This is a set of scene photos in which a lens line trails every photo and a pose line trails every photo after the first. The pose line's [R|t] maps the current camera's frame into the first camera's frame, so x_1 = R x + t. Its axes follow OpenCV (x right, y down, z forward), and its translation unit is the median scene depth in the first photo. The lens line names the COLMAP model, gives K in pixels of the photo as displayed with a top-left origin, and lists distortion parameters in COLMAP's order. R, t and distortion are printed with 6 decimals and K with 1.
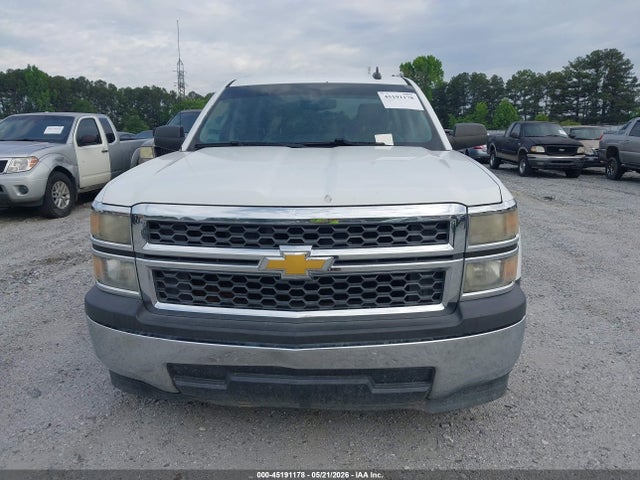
lens RADIAL K [[504.9, 0, 337.4], [0, 504.9, 231.6], [0, 0, 1]] dist [0.031054, -0.024117]
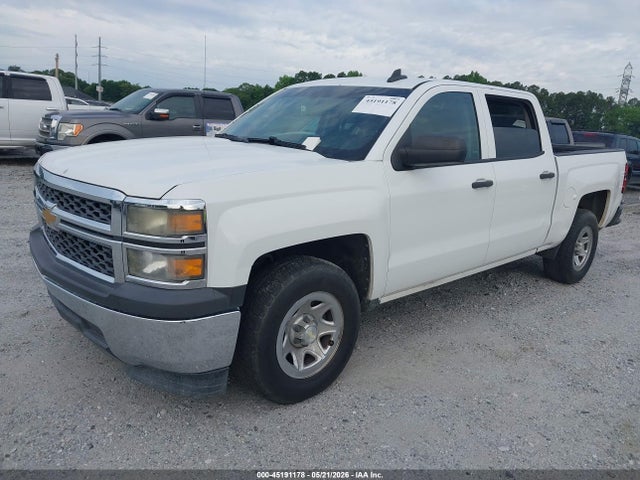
lens RADIAL K [[504.9, 0, 314.9], [0, 504.9, 227.4], [0, 0, 1]] dist [0.031054, -0.024117]
pose [[0.702579, 0.200291, -0.682836, 1.252930], [-0.213308, 0.974724, 0.066433, -0.136783], [0.678883, 0.098980, 0.727545, 0.453526]]
